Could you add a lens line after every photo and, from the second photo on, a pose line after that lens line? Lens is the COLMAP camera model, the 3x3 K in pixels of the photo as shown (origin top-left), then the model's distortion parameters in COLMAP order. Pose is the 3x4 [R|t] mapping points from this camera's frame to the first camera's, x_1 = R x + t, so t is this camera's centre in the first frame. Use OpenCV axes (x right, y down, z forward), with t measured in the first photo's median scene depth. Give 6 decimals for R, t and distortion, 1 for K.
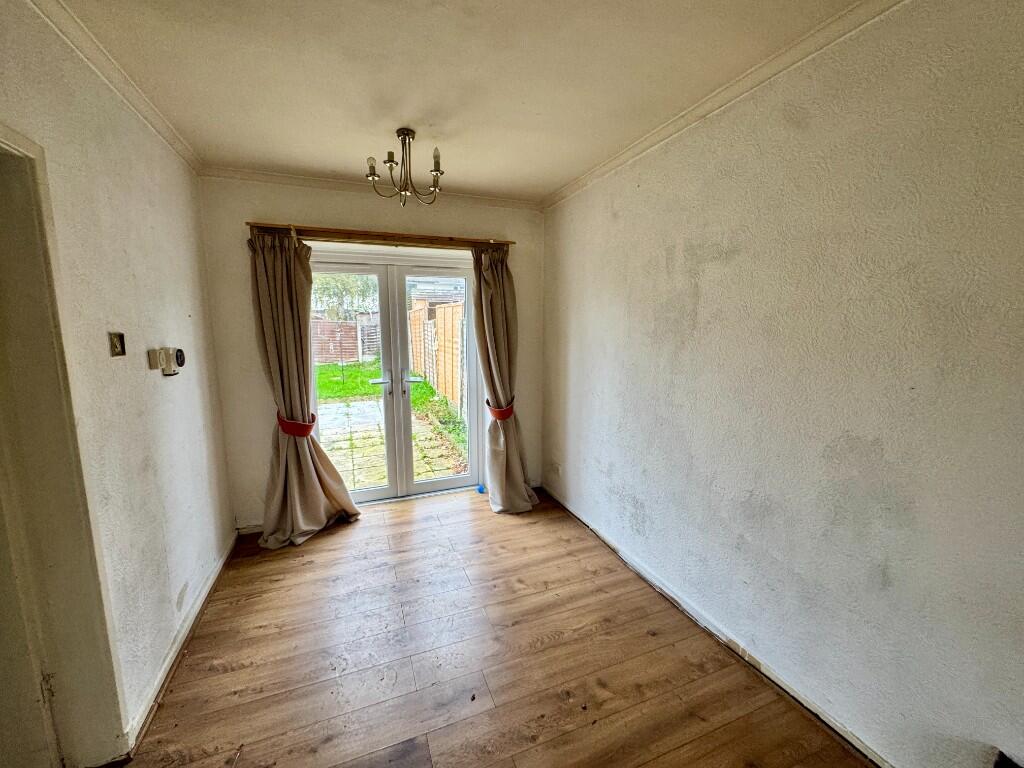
lens RADIAL K [[413.1, 0, 508.8], [0, 413.1, 383.4], [0, 0, 1]] dist [0.001580, -0.000510]
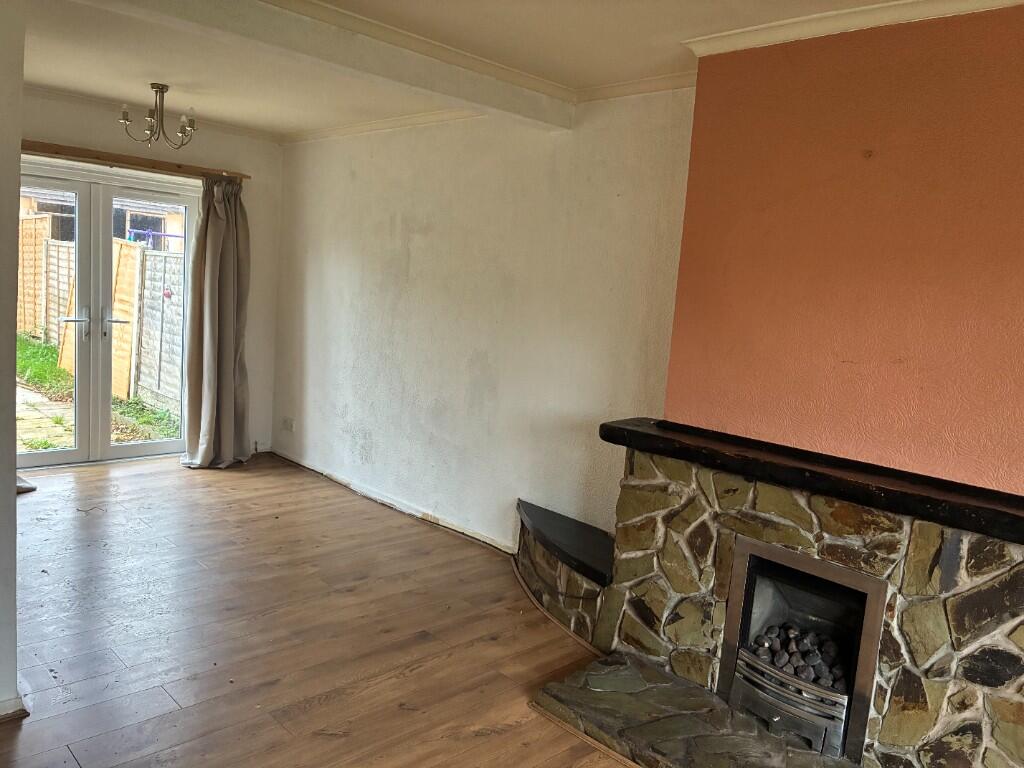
lens RADIAL K [[786.5, 0, 511.9], [0, 786.5, 381.7], [0, 0, 1]] dist [0.048935, -0.048446]
pose [[0.919880, 0.026810, 0.391283, -0.127280], [-0.025819, 0.999636, -0.007795, 0.117182], [-0.391350, -0.002932, 0.920237, -0.860709]]
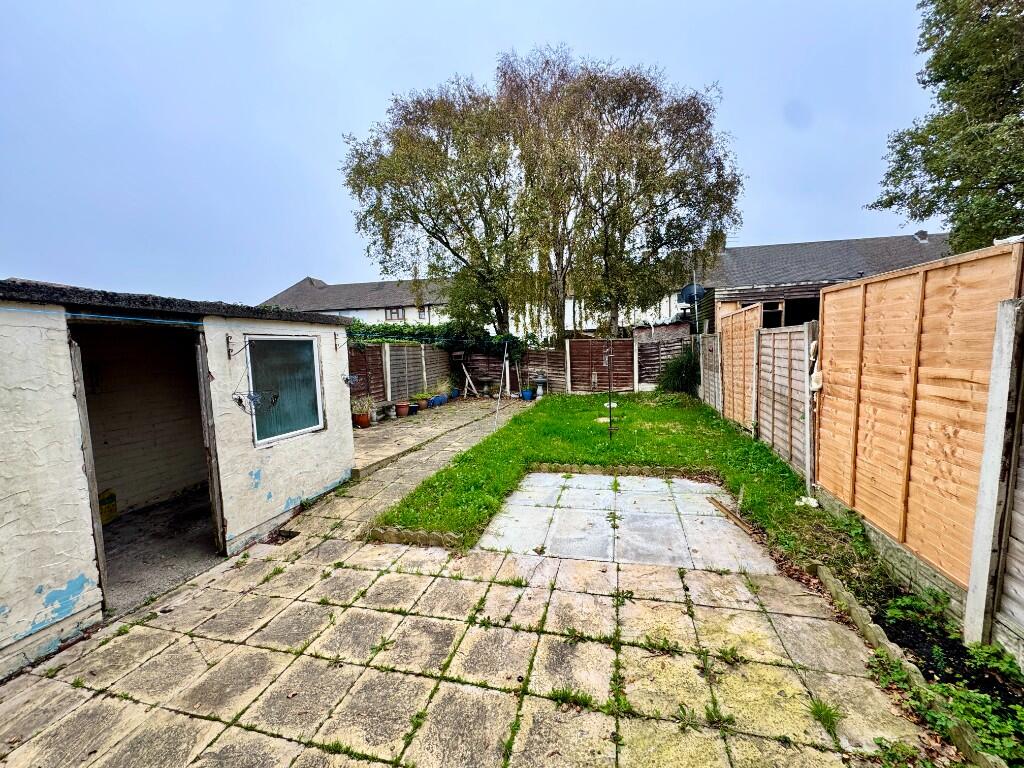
lens RADIAL K [[413.1, 0, 510.3], [0, 413.1, 382.2], [0, 0, 1]] dist [0.001580, -0.000510]
pose [[0.806931, 0.020716, -0.590283, -0.476175], [-0.049711, 0.998221, -0.032924, -0.161397], [0.588551, 0.055911, 0.806525, 1.227042]]
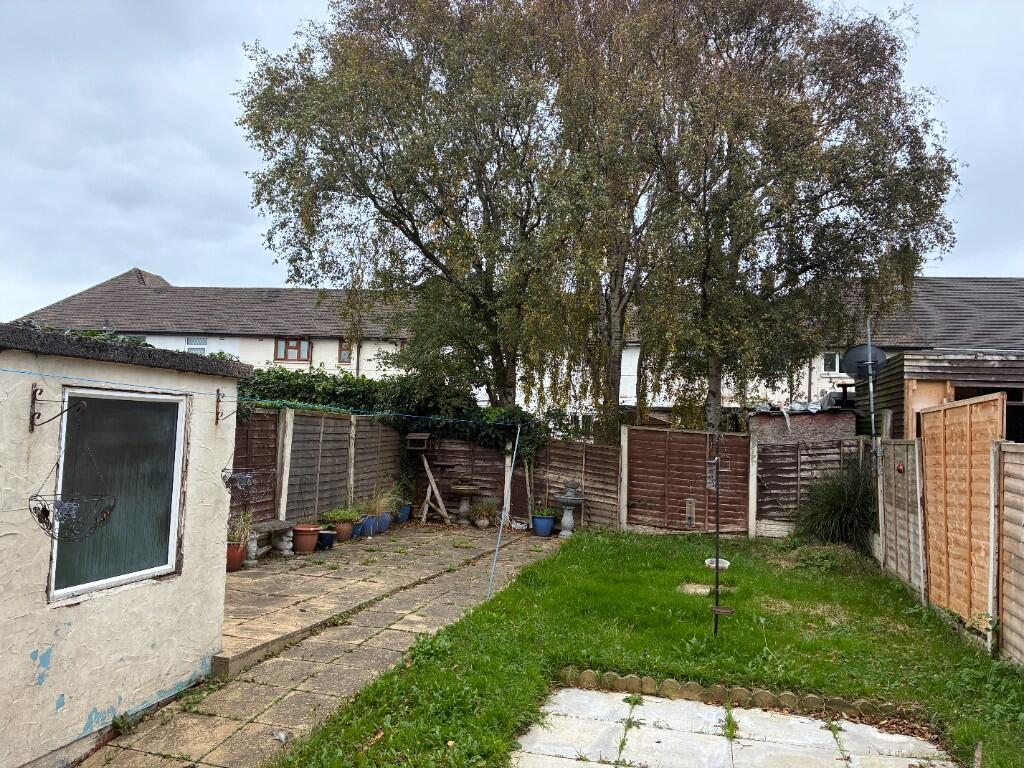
lens RADIAL K [[786.5, 0, 510.4], [0, 786.5, 379.0], [0, 0, 1]] dist [0.048935, -0.048446]
pose [[0.814207, -0.004499, -0.580557, -0.516573], [-0.121129, 0.976648, -0.177447, -0.177065], [0.567798, 0.214801, 0.794649, 1.135702]]
